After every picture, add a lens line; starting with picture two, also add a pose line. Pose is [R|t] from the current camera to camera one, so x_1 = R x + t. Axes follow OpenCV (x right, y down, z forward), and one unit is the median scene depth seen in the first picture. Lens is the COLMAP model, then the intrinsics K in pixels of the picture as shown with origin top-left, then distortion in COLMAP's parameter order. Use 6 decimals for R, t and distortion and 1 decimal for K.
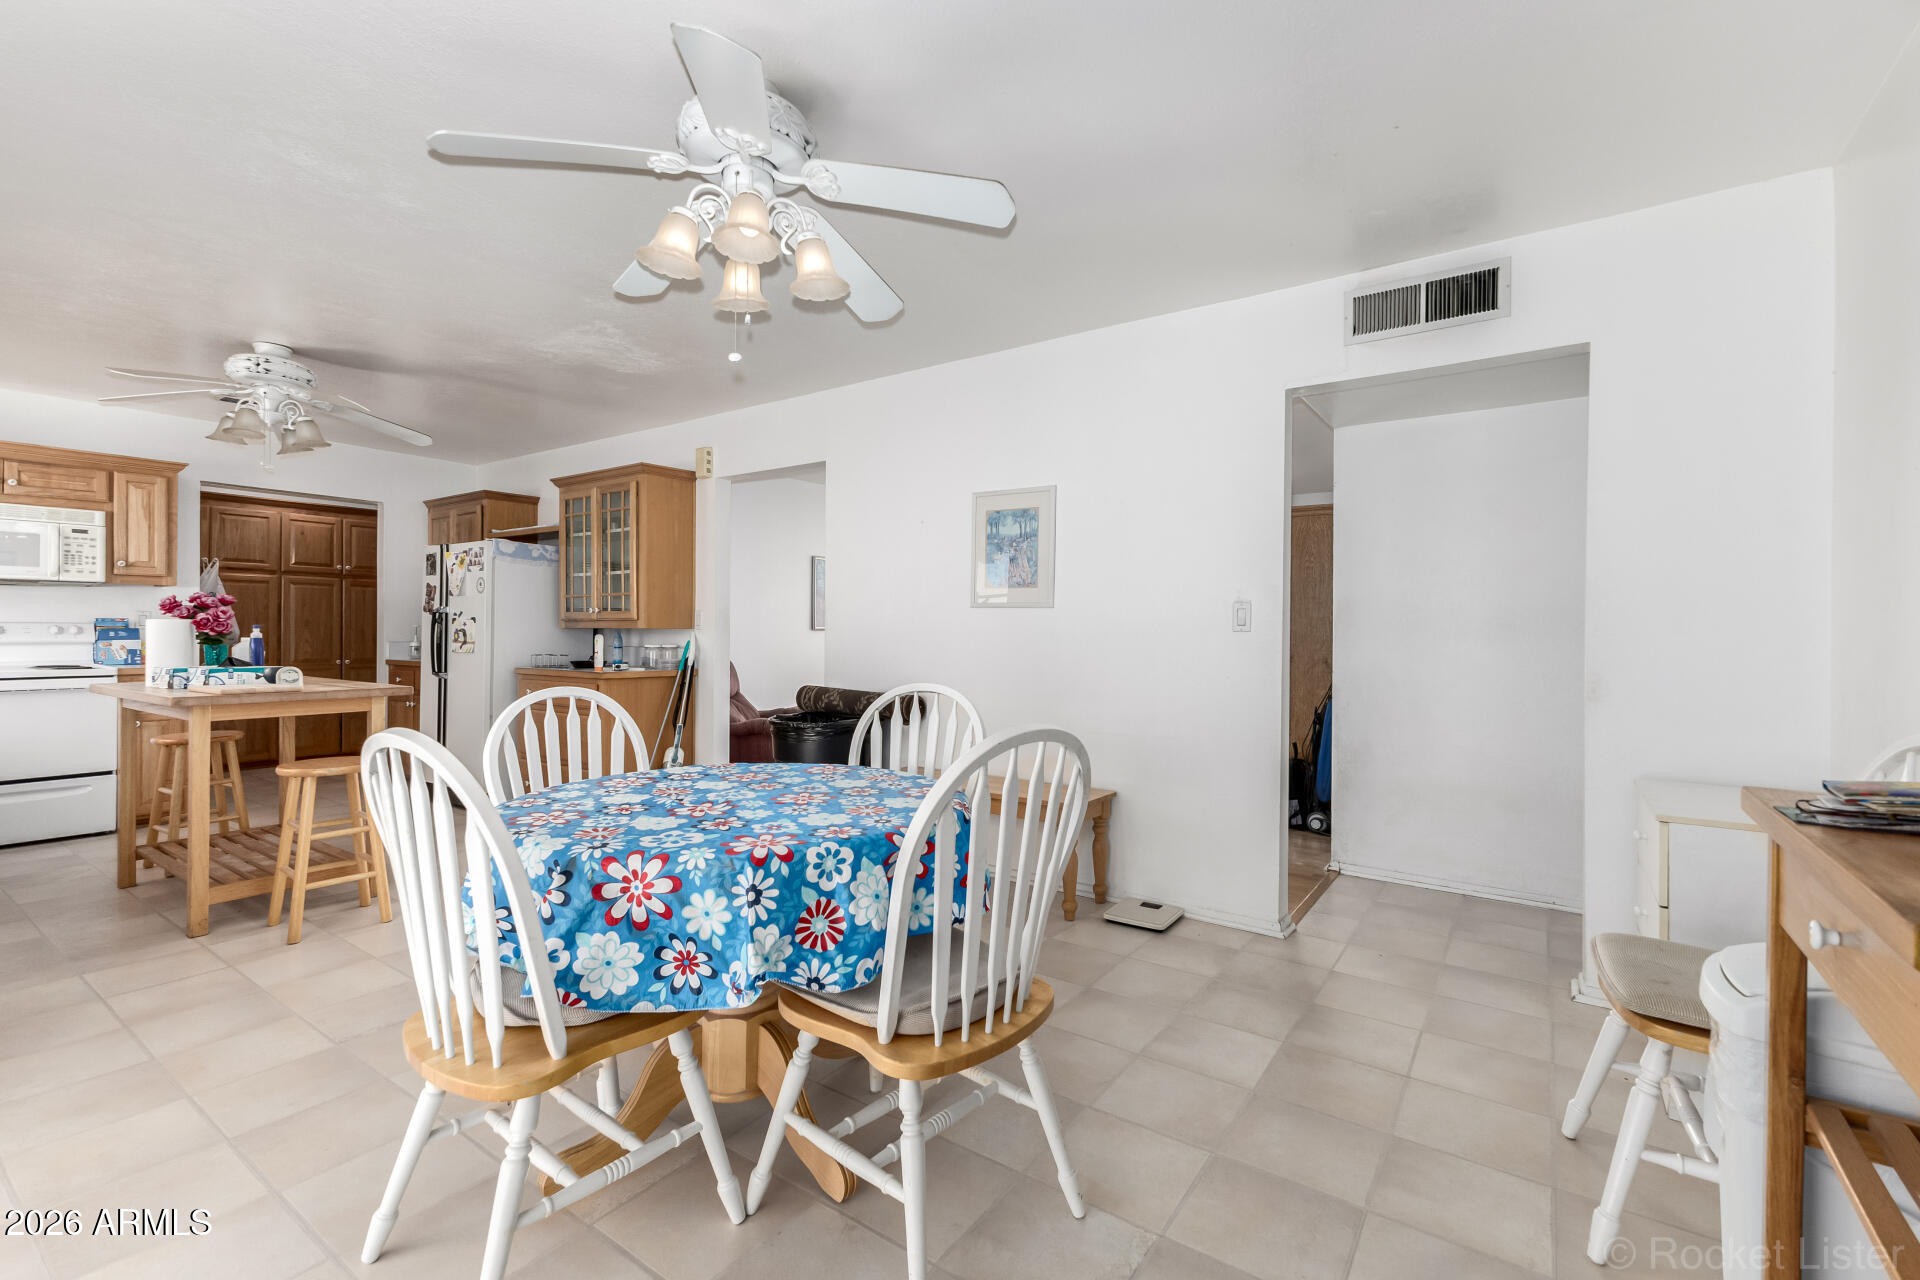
lens RADIAL K [[833.3, 0, 963.1], [0, 833.3, 635.8], [0, 0, 1]] dist [0.022245, -0.009022]
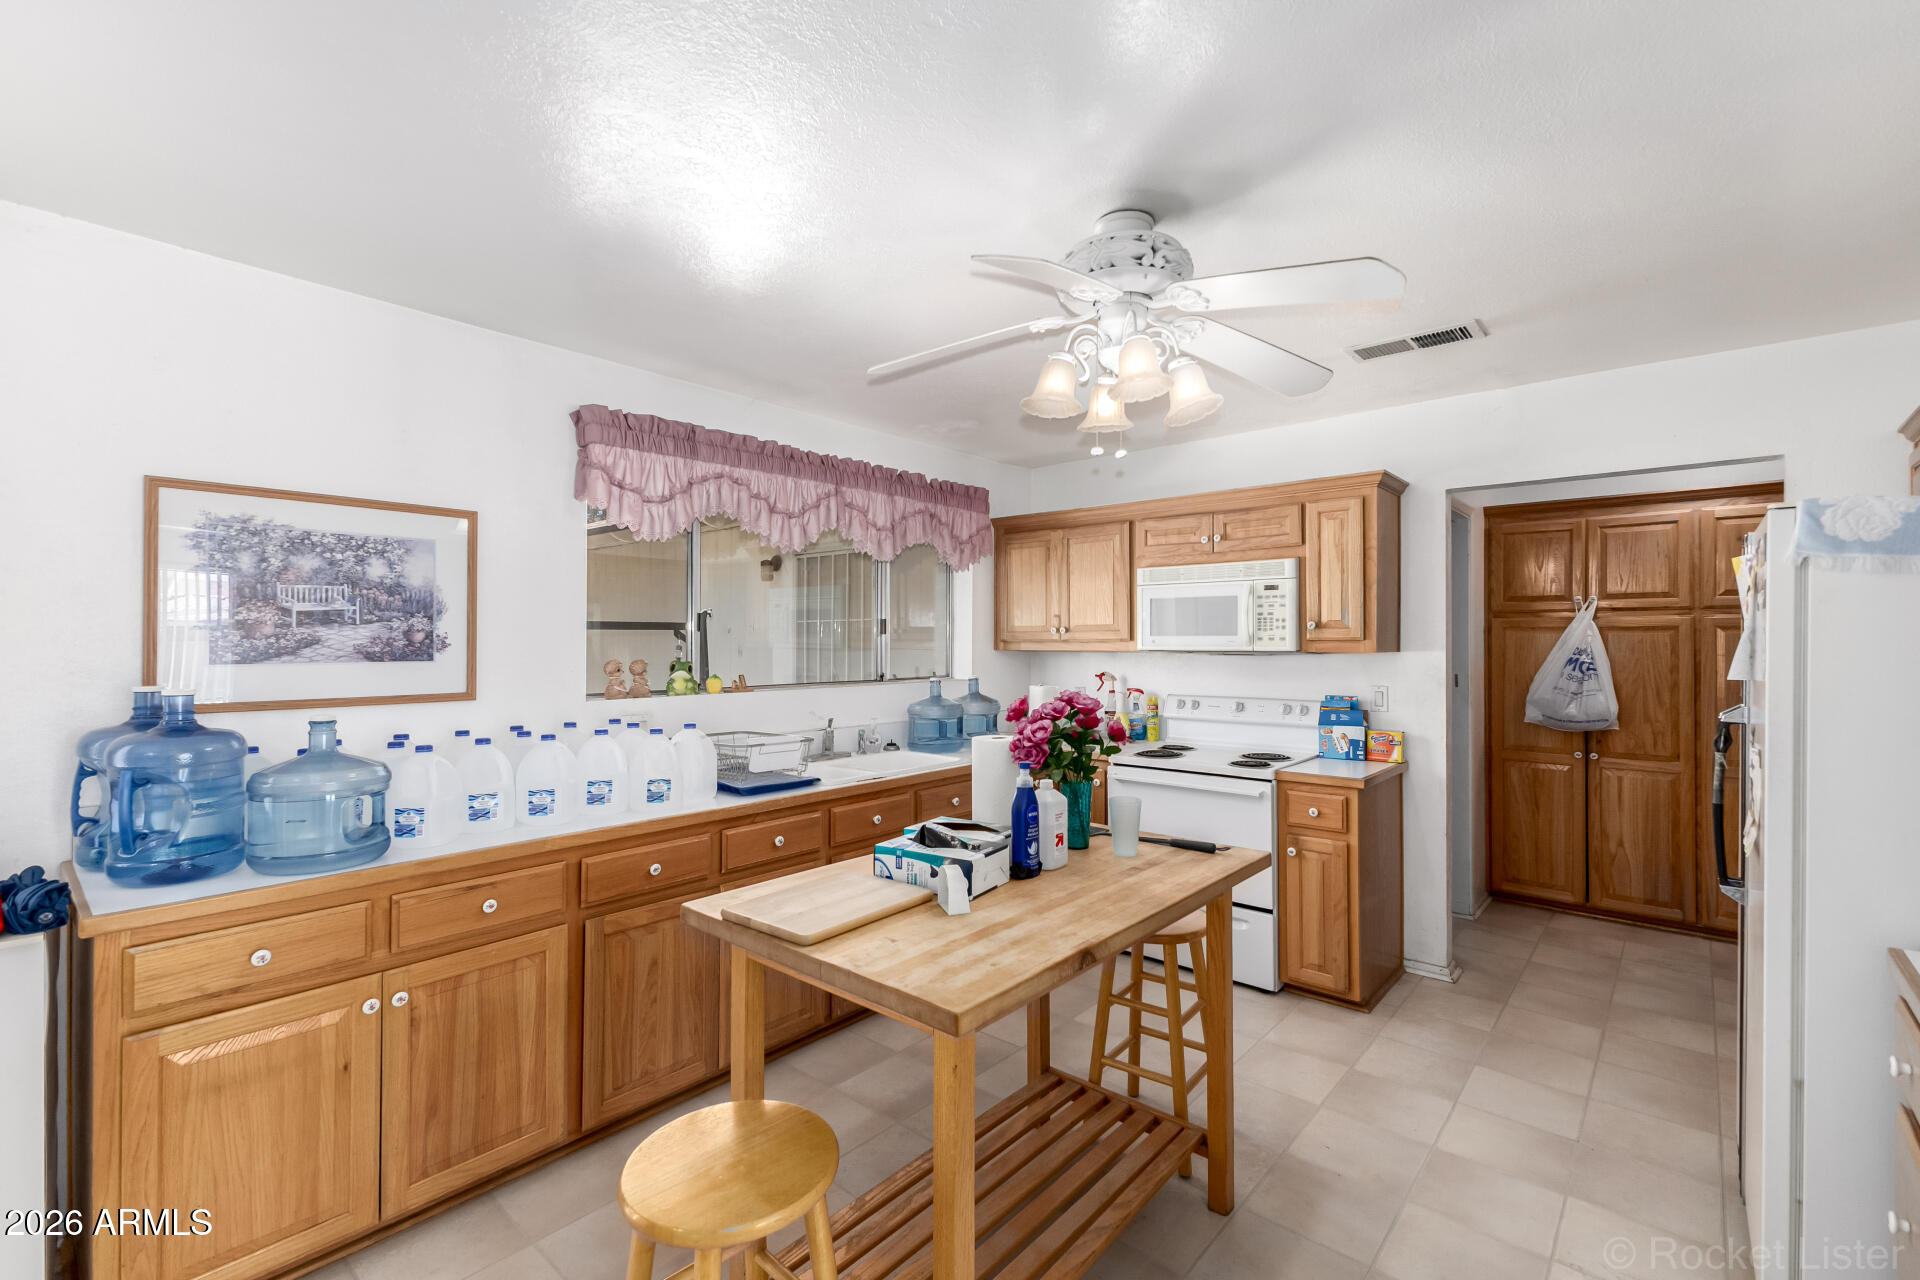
lens RADIAL K [[833.3, 0, 963.1], [0, 833.3, 635.8], [0, 0, 1]] dist [0.022245, -0.009022]
pose [[-0.100501, -0.015113, -0.994822, -0.230496], [-0.006944, 0.999871, -0.014488, -0.061599], [0.994913, 0.005452, -0.100593, 0.744365]]
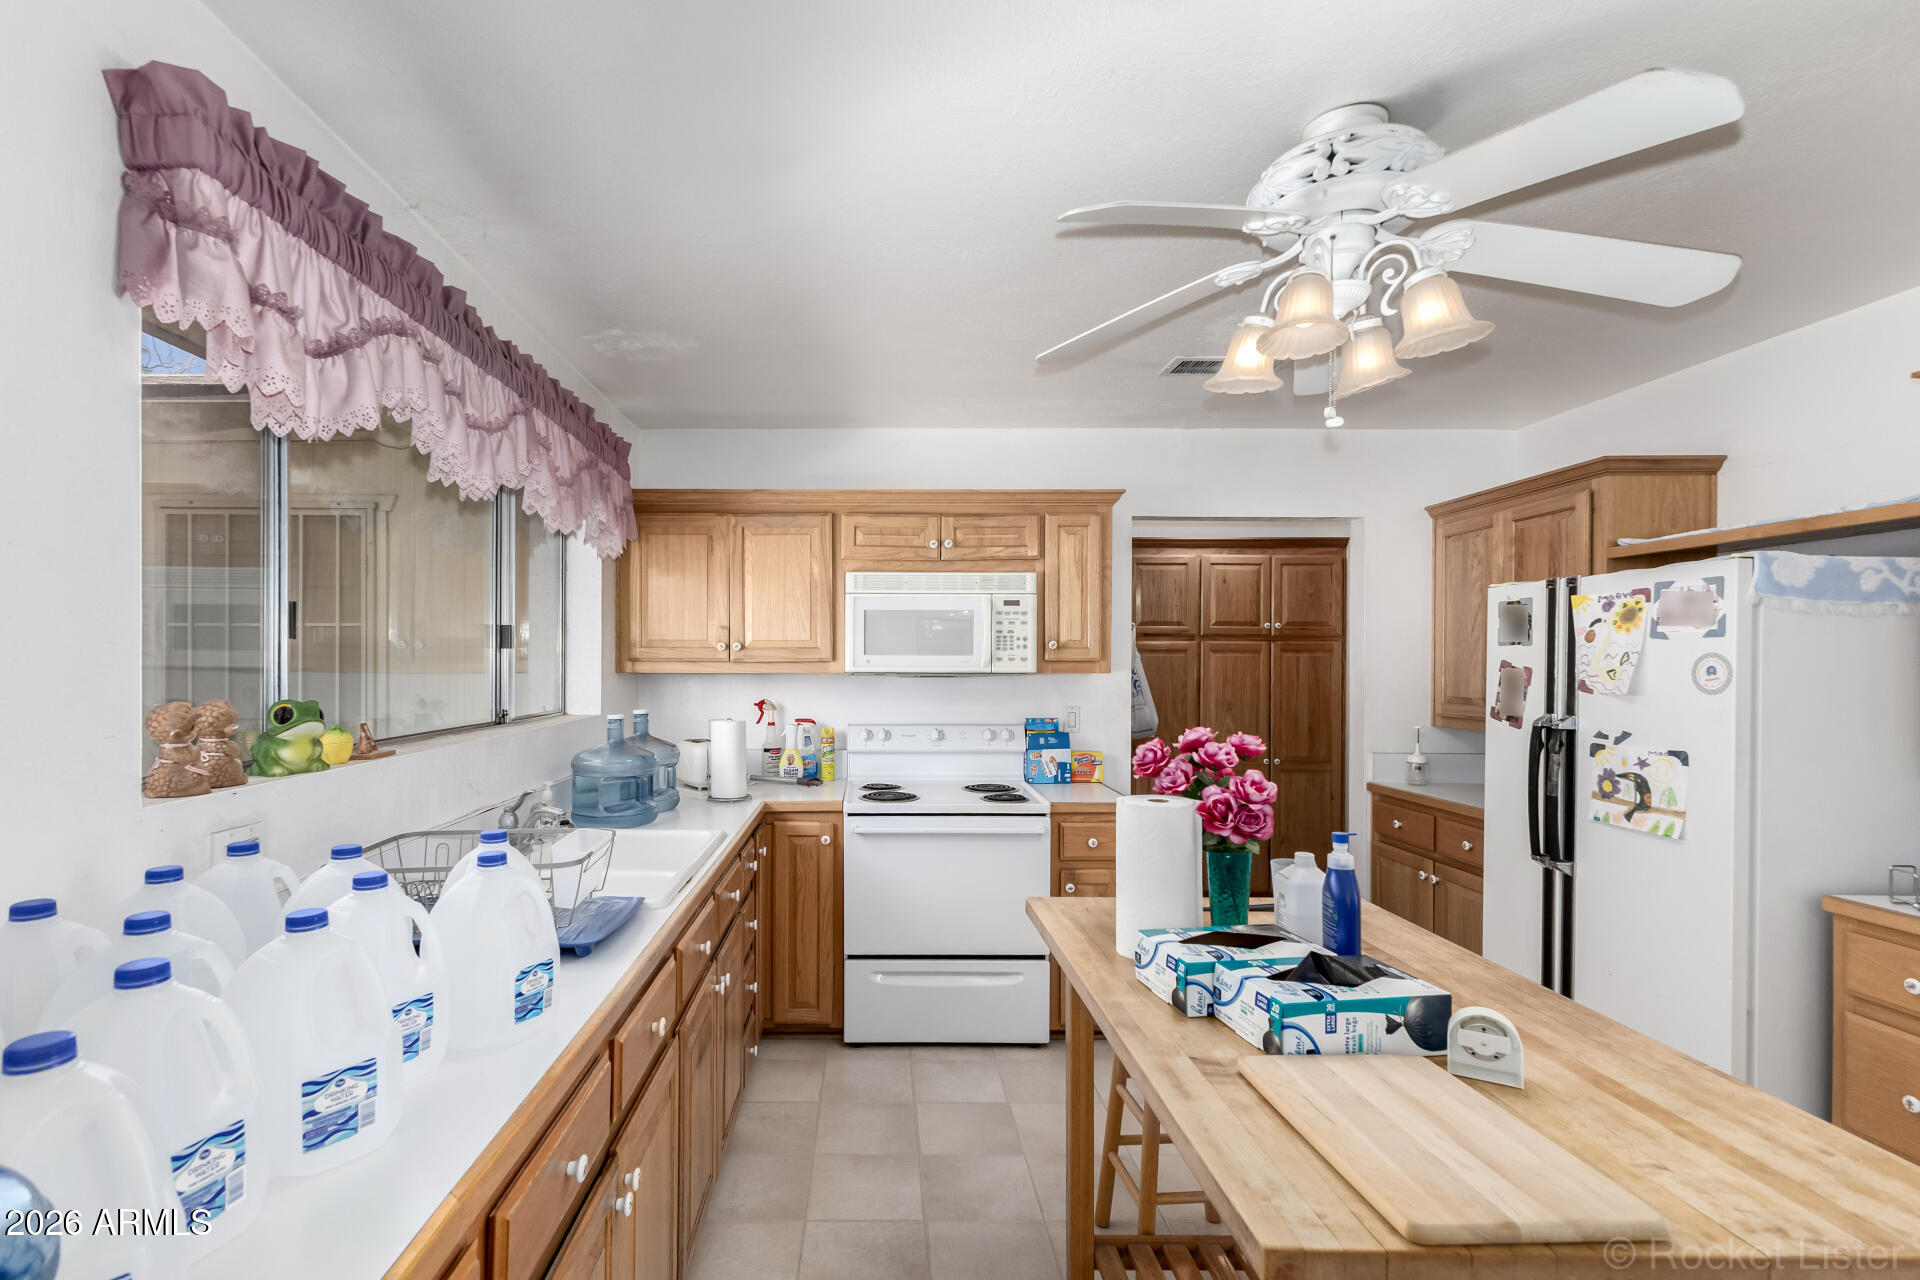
lens RADIAL K [[888.0, 0, 876.6], [0, 888.0, 659.3], [0, 0, 1]] dist [0.013693, 0.000350]
pose [[0.576719, -0.008853, -0.816894, -0.465327], [-0.002843, 0.999913, -0.012844, -0.061739], [0.816938, 0.009730, 0.576644, 0.442566]]
